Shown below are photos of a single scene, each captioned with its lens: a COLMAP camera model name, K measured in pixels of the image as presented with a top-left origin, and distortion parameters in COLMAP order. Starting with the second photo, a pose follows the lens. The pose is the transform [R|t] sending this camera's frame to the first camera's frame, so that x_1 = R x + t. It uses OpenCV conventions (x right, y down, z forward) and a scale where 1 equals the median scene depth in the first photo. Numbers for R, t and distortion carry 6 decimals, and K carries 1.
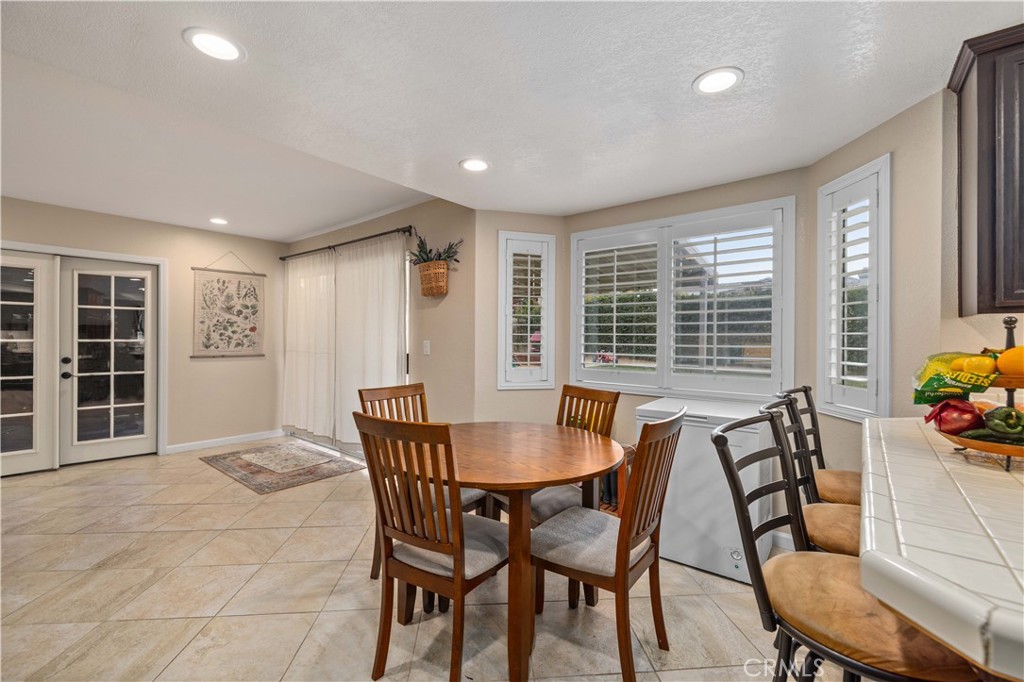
lens RADIAL K [[431.7, 0, 514.6], [0, 431.7, 341.2], [0, 0, 1]] dist [-0.001456, -0.000353]
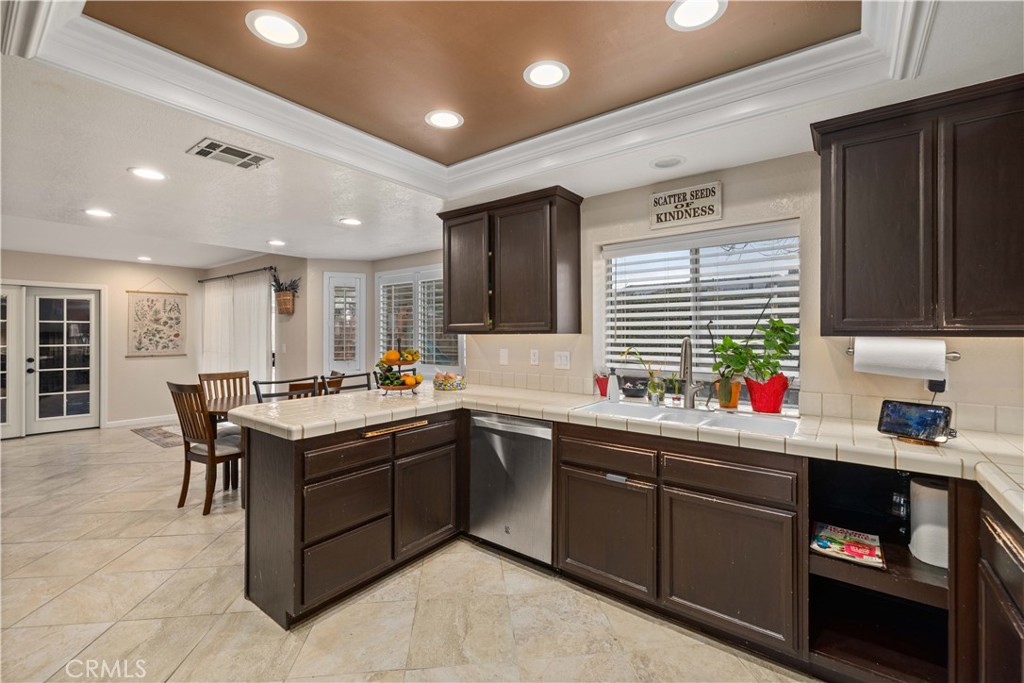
lens RADIAL K [[431.7, 0, 514.2], [0, 431.7, 334.4], [0, 0, 1]] dist [-0.001456, -0.000353]
pose [[0.999357, -0.009382, 0.034606, 0.461358], [0.009596, 0.999936, -0.006022, -0.015122], [-0.034547, 0.006351, 0.999383, -0.433594]]
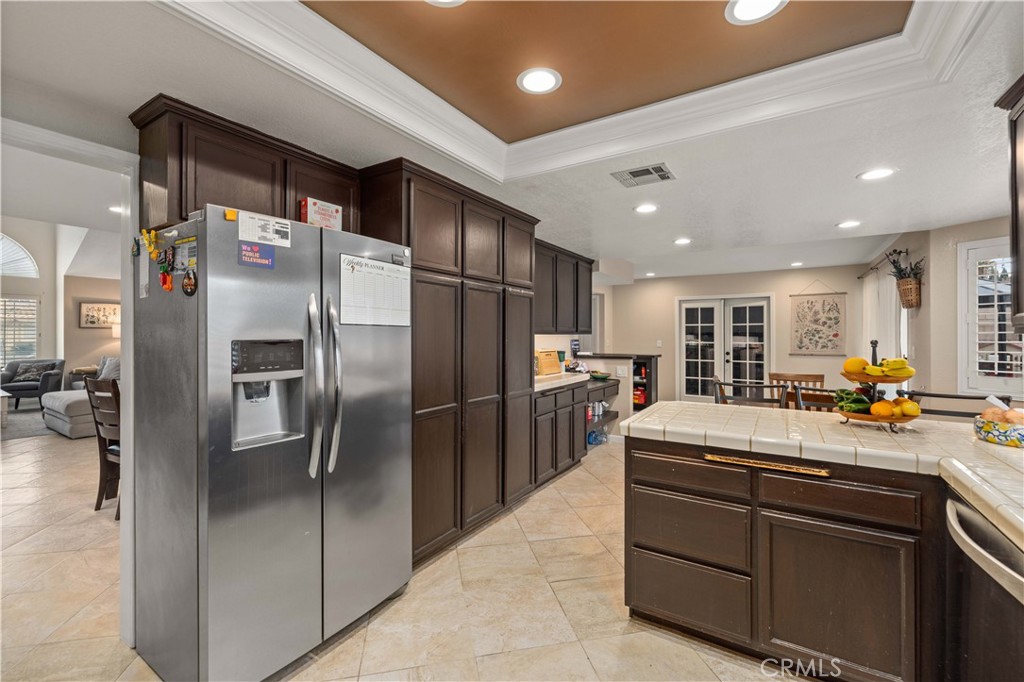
lens RADIAL K [[431.7, 0, 513.5], [0, 431.7, 333.6], [0, 0, 1]] dist [-0.001456, -0.000353]
pose [[0.120216, -0.010108, -0.992696, 0.693655], [-0.006905, 0.999915, -0.011018, -0.013952], [0.992724, 0.008179, 0.120136, -0.157431]]
